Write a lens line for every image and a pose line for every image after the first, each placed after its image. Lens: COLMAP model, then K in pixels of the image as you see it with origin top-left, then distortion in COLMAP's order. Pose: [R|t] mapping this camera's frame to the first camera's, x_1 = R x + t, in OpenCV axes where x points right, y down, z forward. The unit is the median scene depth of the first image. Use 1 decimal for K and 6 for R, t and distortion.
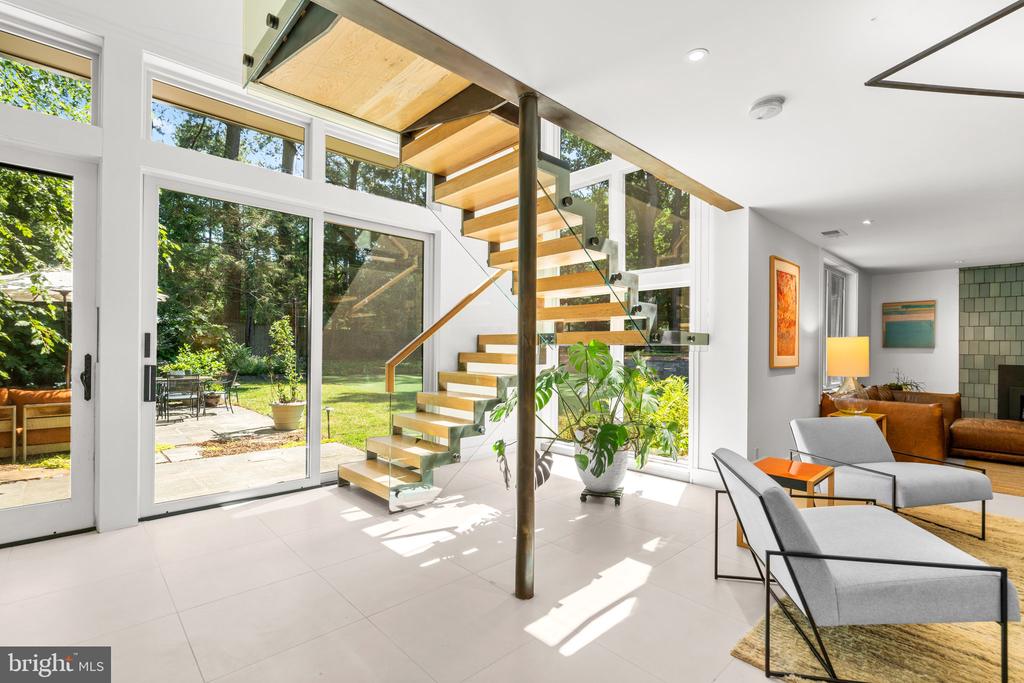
lens RADIAL K [[465.3, 0, 513.0], [0, 465.3, 345.9], [0, 0, 1]] dist [0.001210, 0.000617]
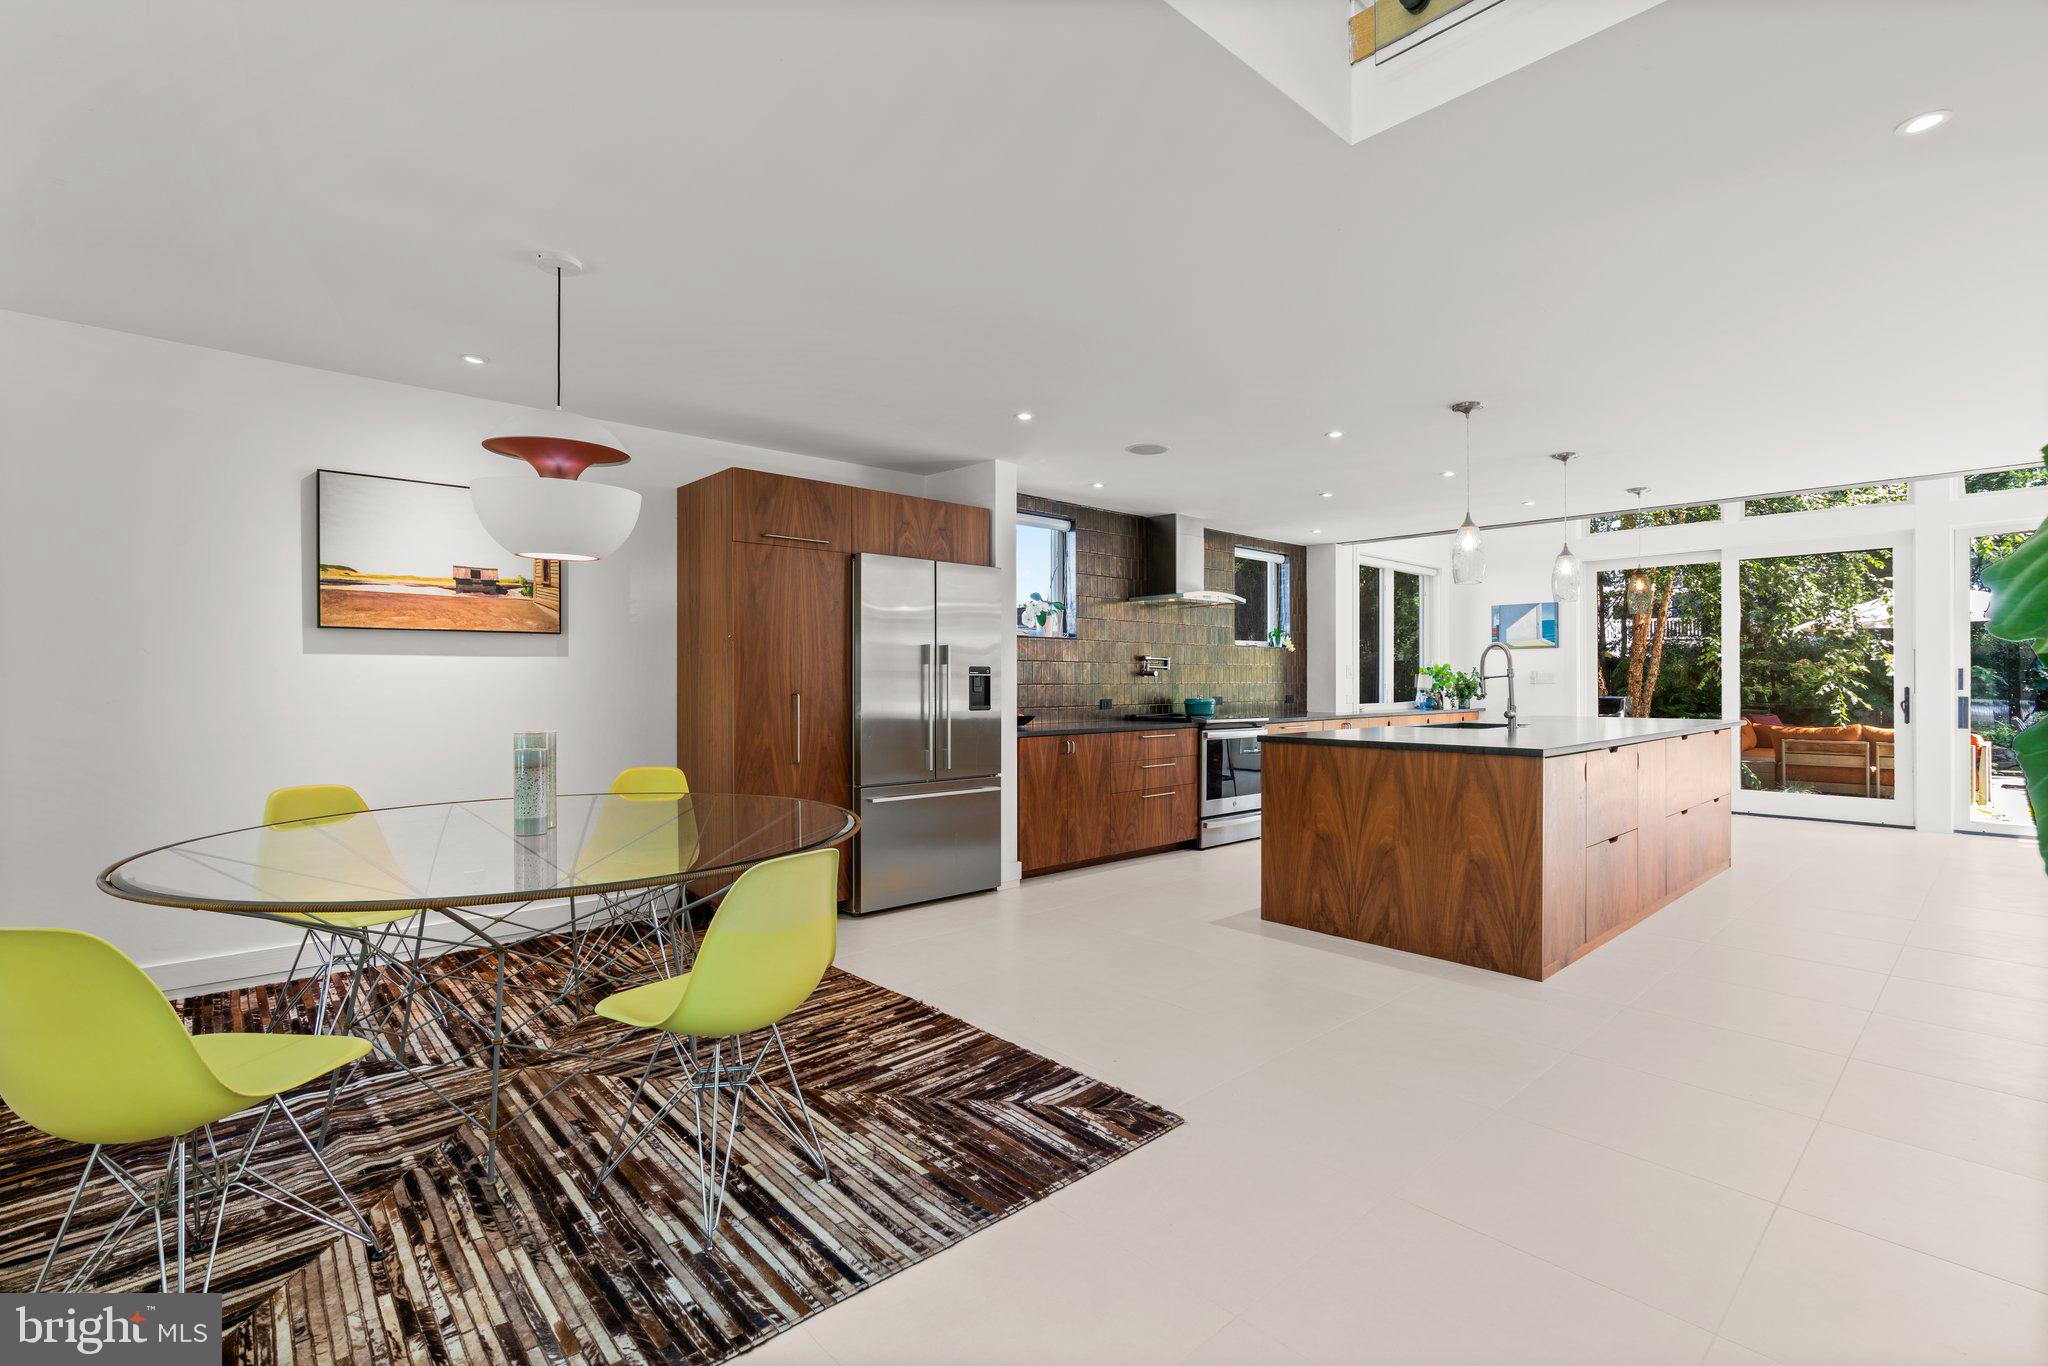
lens RADIAL K [[921.8, 0, 1024.0], [0, 921.8, 683.0], [0, 0, 1]] dist [0.001489, 0.000169]
pose [[-0.010701, -0.004440, -0.999933, 1.188272], [0.005770, 0.999973, -0.004502, 0.004075], [0.999926, -0.005818, -0.010675, -1.002177]]
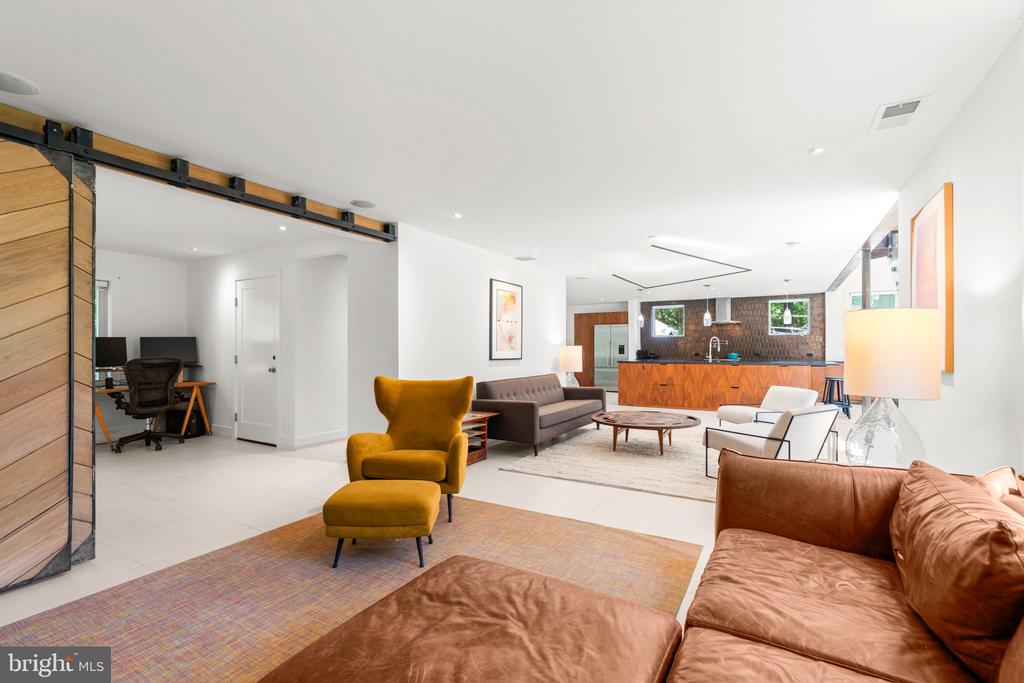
lens RADIAL K [[460.9, 0, 512.0], [0, 460.9, 341.5], [0, 0, 1]] dist [0.001489, 0.000169]
pose [[-0.960578, -0.009031, -0.277864, 1.468908], [-0.003531, 0.999788, -0.020288, 0.016456], [0.277989, -0.018507, -0.960406, 1.642833]]
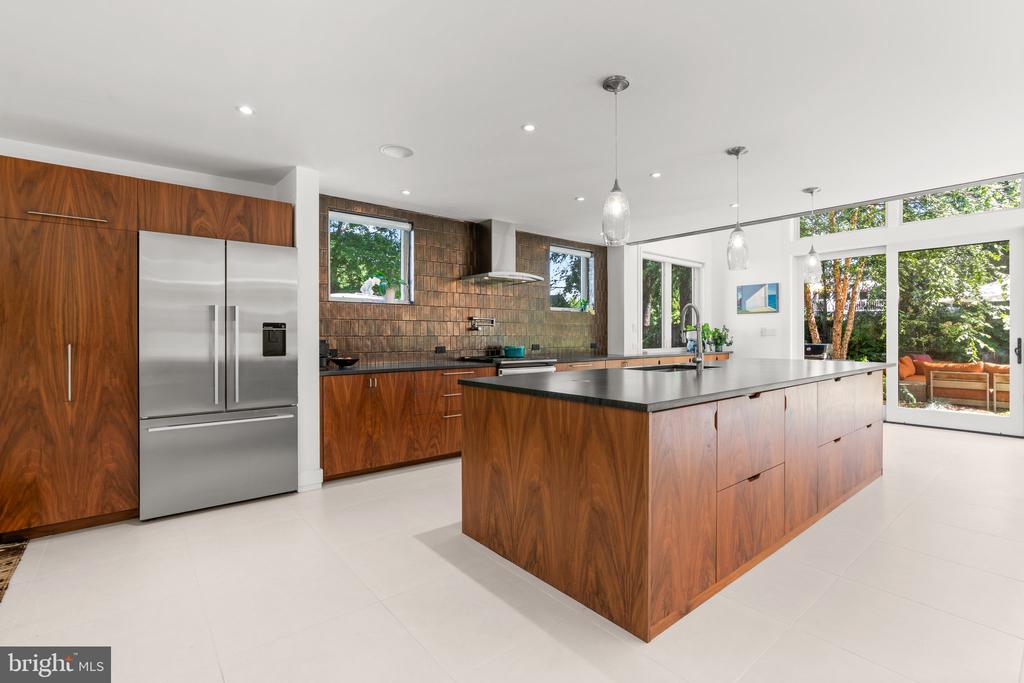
lens RADIAL K [[464.3, 0, 509.6], [0, 464.3, 338.4], [0, 0, 1]] dist [-0.003822, 0.000606]
pose [[-0.067755, 0.001839, -0.997700, 0.723693], [0.005891, 0.999982, 0.001443, 0.004756], [0.997685, -0.005780, -0.067764, -0.603970]]
